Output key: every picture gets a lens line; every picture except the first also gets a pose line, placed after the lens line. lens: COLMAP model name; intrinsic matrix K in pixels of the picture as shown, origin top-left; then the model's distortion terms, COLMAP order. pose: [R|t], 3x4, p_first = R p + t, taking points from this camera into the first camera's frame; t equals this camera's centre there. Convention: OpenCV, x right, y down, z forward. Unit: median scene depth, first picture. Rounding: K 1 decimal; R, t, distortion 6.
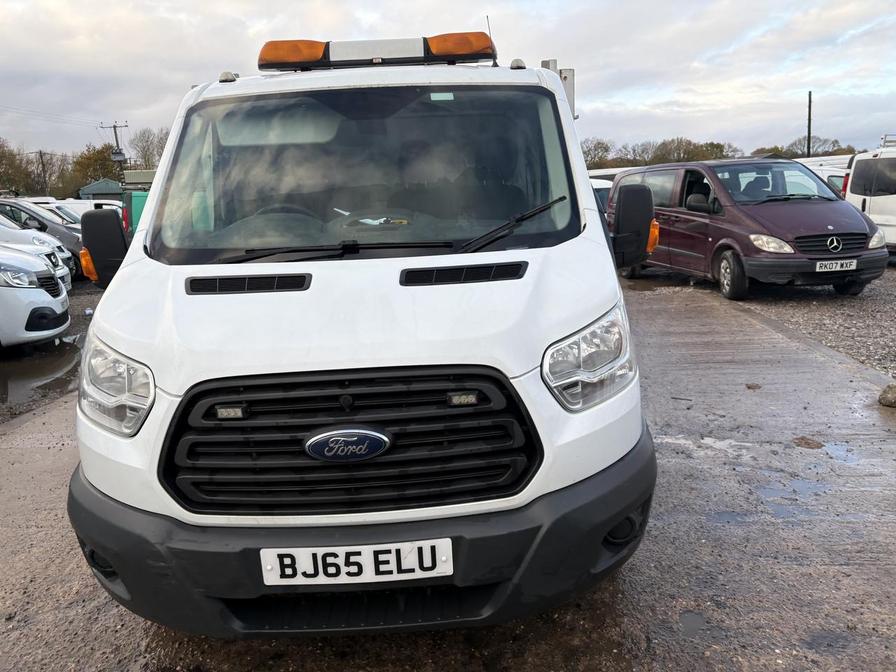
lens RADIAL K [[667.1, 0, 448.0], [0, 667.1, 336.0], [0, 0, 1]] dist [0.022414, -0.002122]
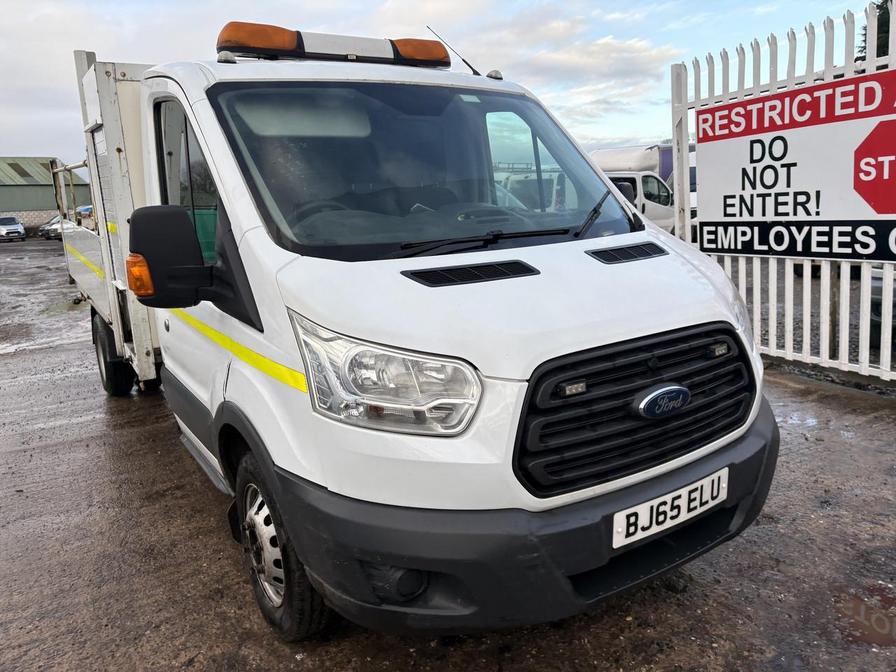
lens RADIAL K [[681.1, 0, 471.9], [0, 681.1, 323.0], [0, 0, 1]] dist [-0.001841, -0.002688]
pose [[0.844353, -0.094105, 0.527458, -0.986301], [0.118475, 0.992878, -0.012513, 0.009486], [-0.522524, 0.073056, 0.849489, 0.189304]]
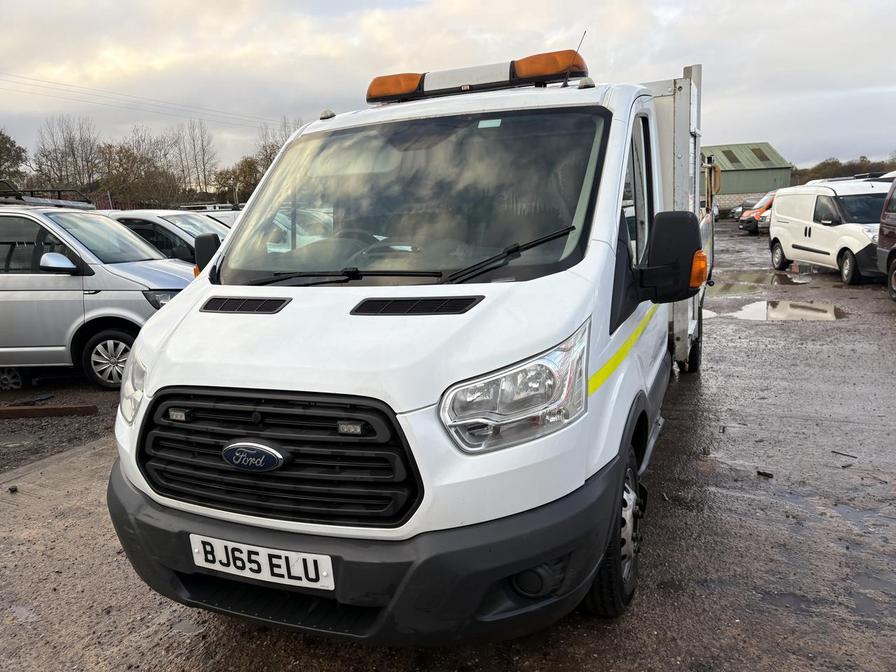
lens RADIAL K [[672.9, 0, 446.6], [0, 672.9, 342.5], [0, 0, 1]] dist [0.001150, 0.000638]
pose [[0.921148, 0.073215, -0.382264, 0.557540], [-0.071984, 0.997251, 0.017543, -0.070164], [0.382498, 0.011357, 0.923886, 0.071813]]
